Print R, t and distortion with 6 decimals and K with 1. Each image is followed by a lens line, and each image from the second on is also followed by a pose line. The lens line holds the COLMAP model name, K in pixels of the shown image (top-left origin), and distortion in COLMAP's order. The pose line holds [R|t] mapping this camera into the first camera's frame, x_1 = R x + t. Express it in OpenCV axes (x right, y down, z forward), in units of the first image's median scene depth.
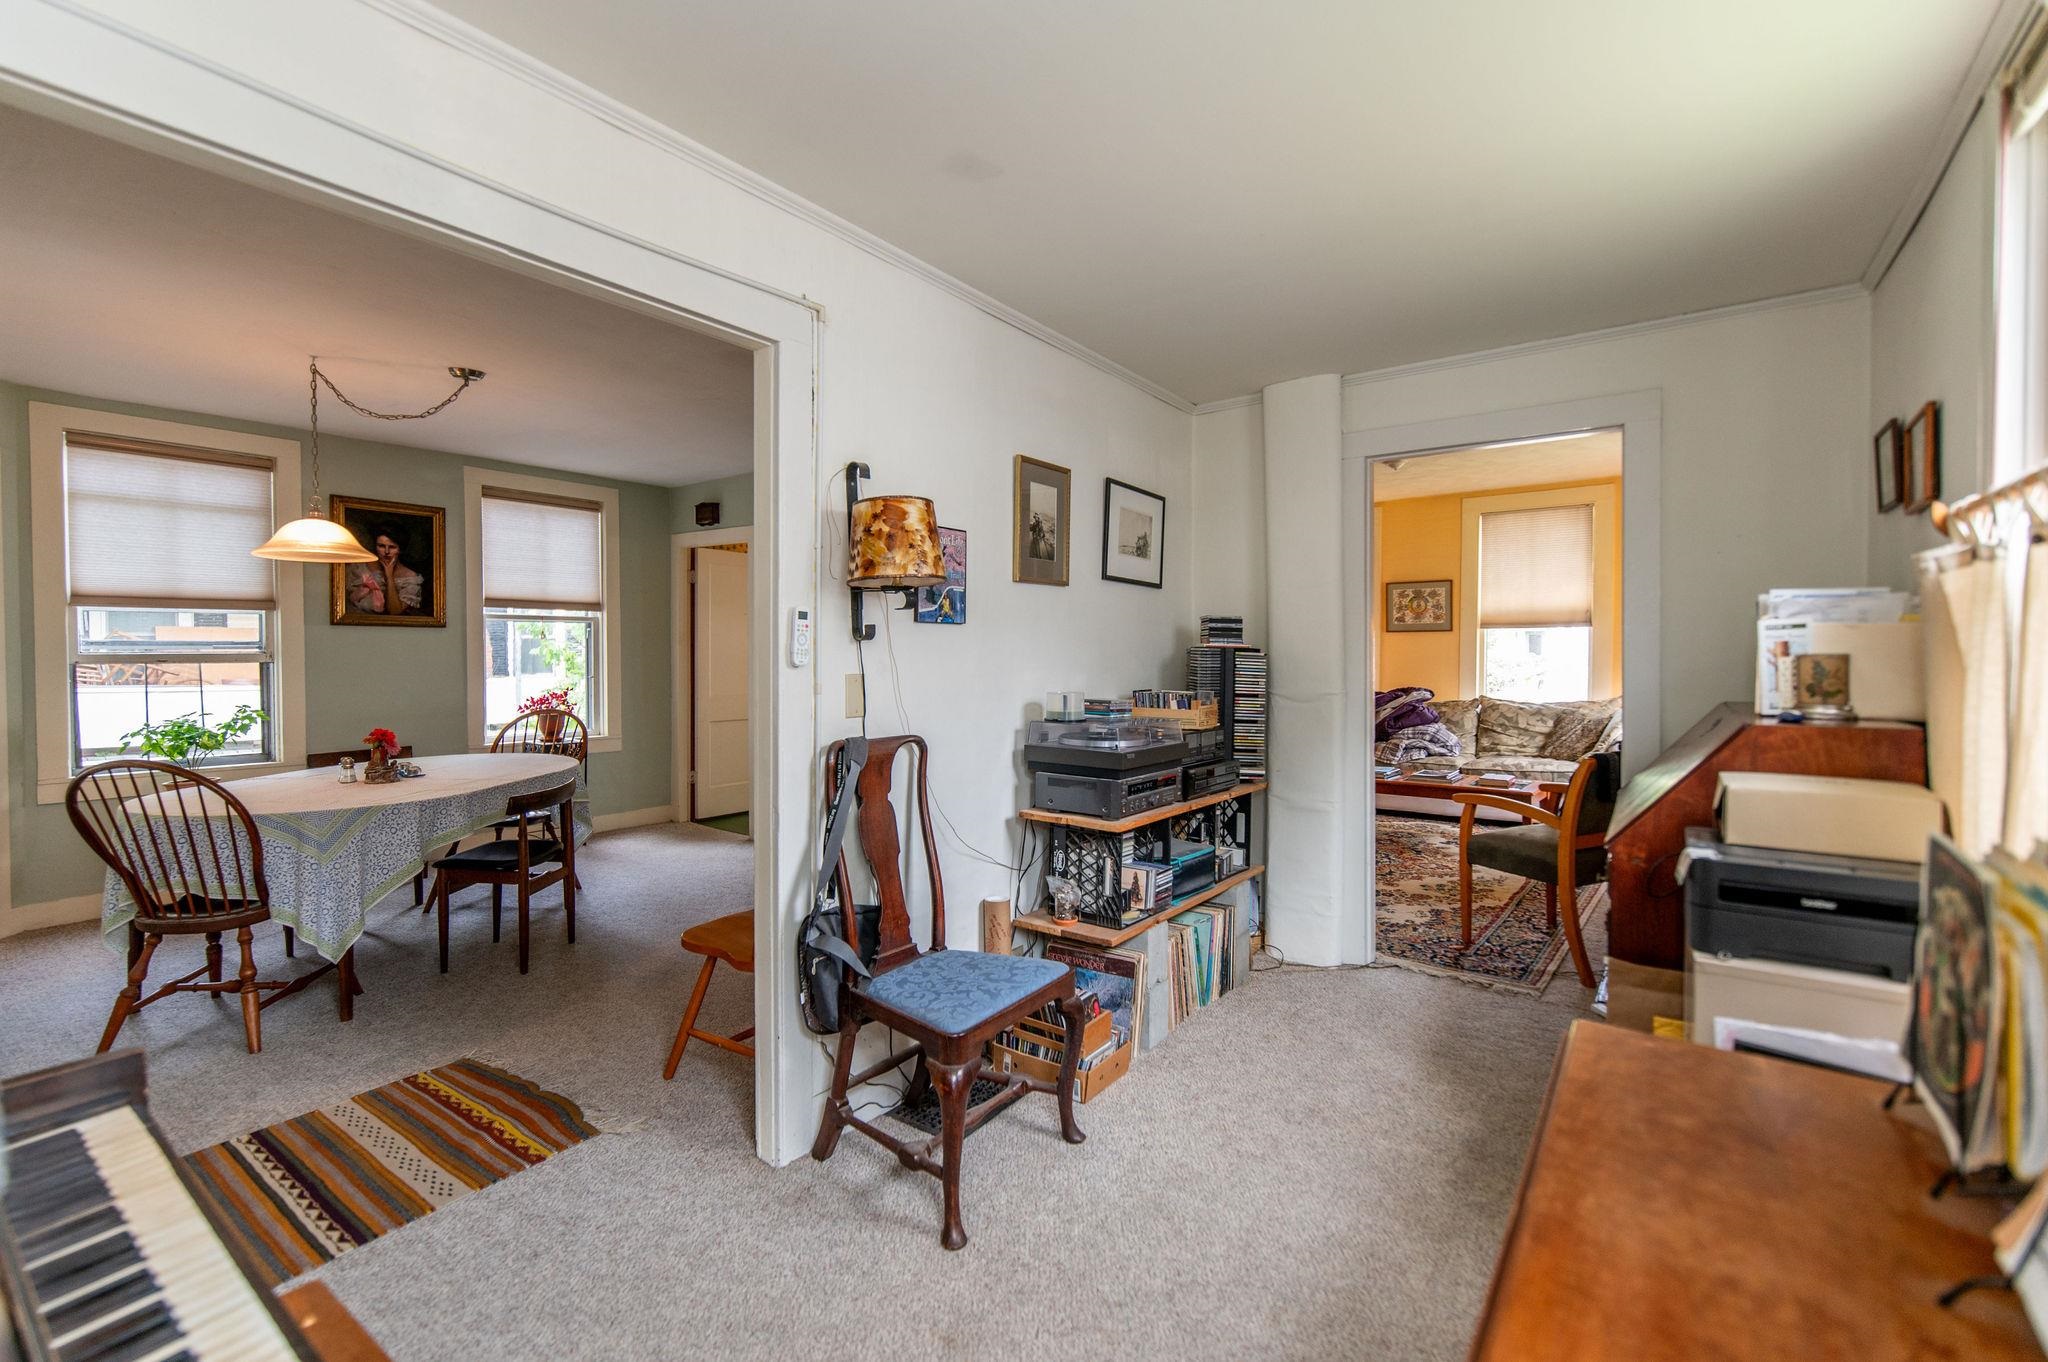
lens RADIAL K [[901.4, 0, 1023.9], [0, 901.4, 663.3], [0, 0, 1]] dist [0.000001, 0.000217]
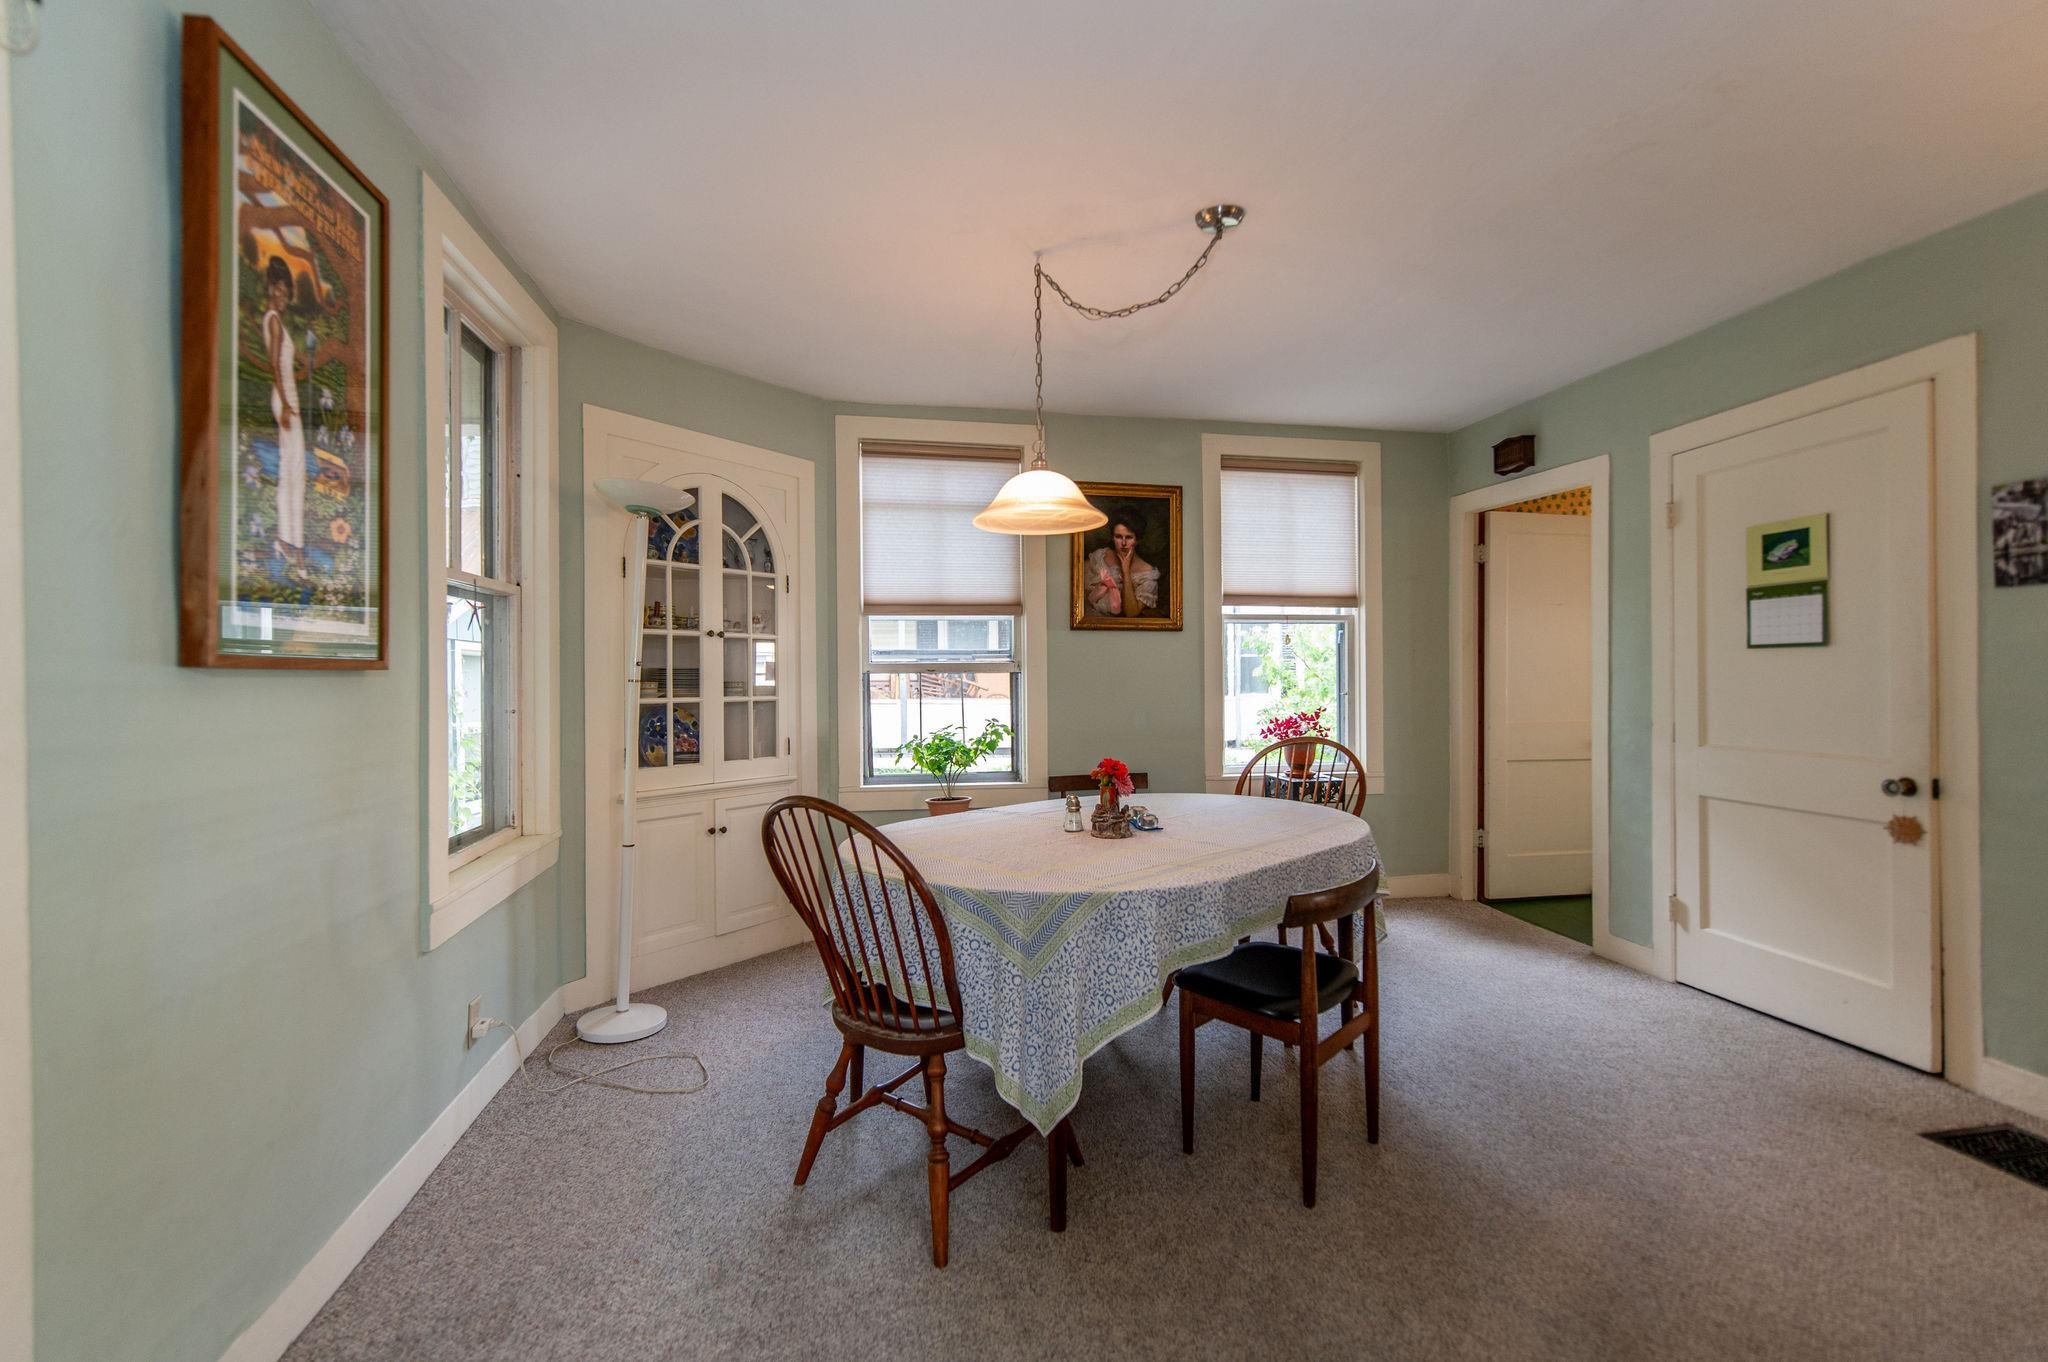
lens RADIAL K [[901.4, 0, 1023.2], [0, 901.4, 677.0], [0, 0, 1]] dist [0.000001, 0.000217]
pose [[0.741658, -0.002646, -0.670773, -0.231285], [-0.004337, 0.999952, -0.008739, 0.011968], [0.670764, 0.009390, 0.741612, 0.342641]]
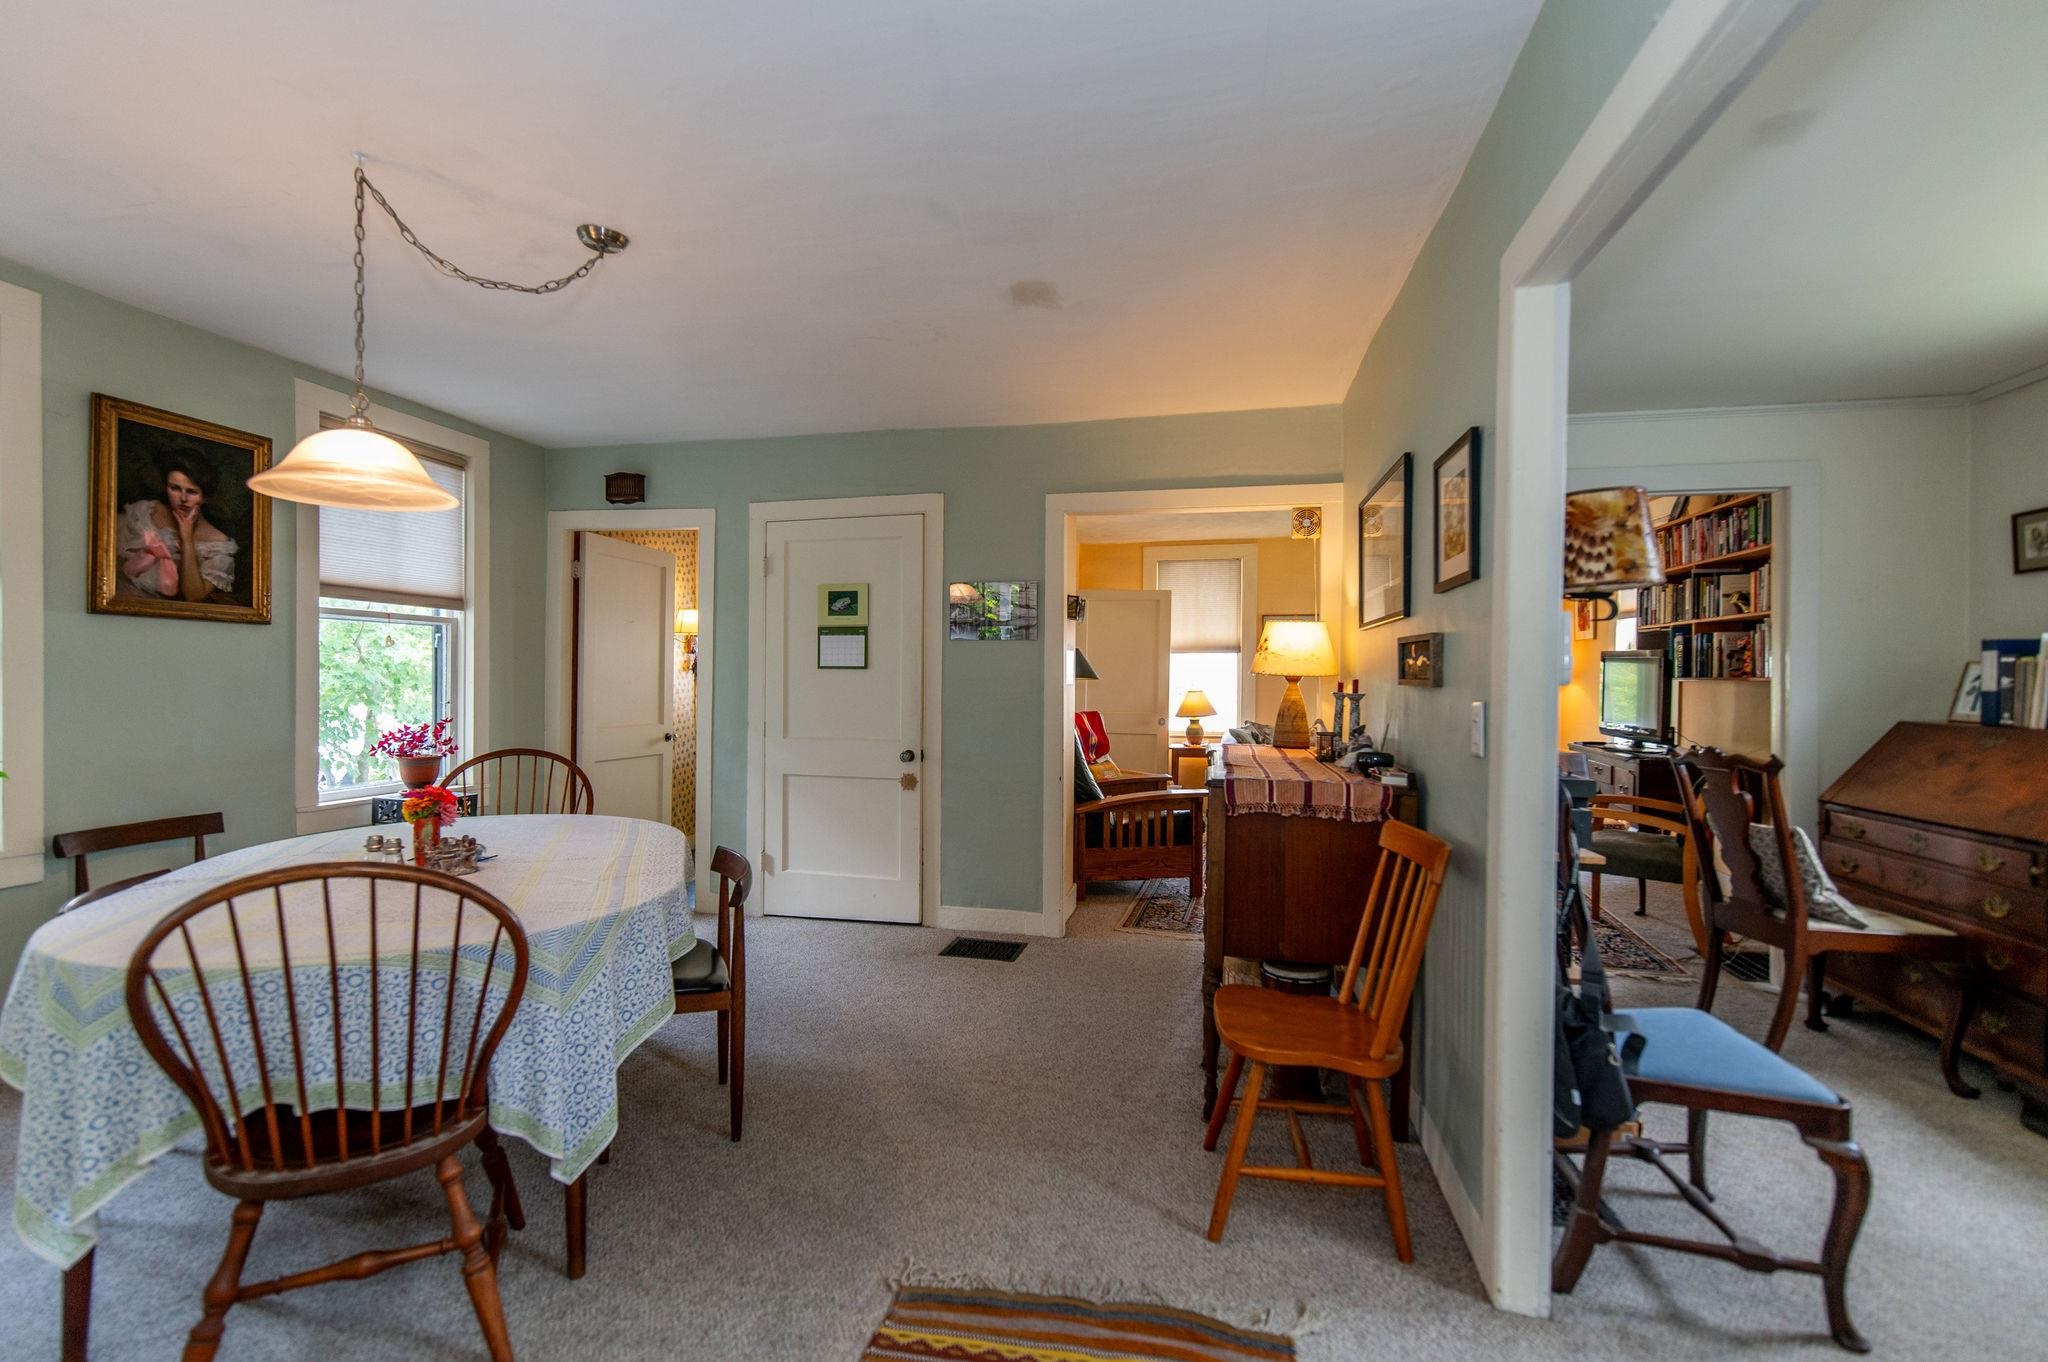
lens RADIAL K [[901.4, 0, 1039.3], [0, 901.4, 680.5], [0, 0, 1]] dist [0.000001, 0.000217]
pose [[0.908084, 0.010897, 0.418647, -0.481914], [-0.006239, 0.999902, -0.012495, 0.005689], [-0.418742, 0.008735, 0.908063, 0.218354]]
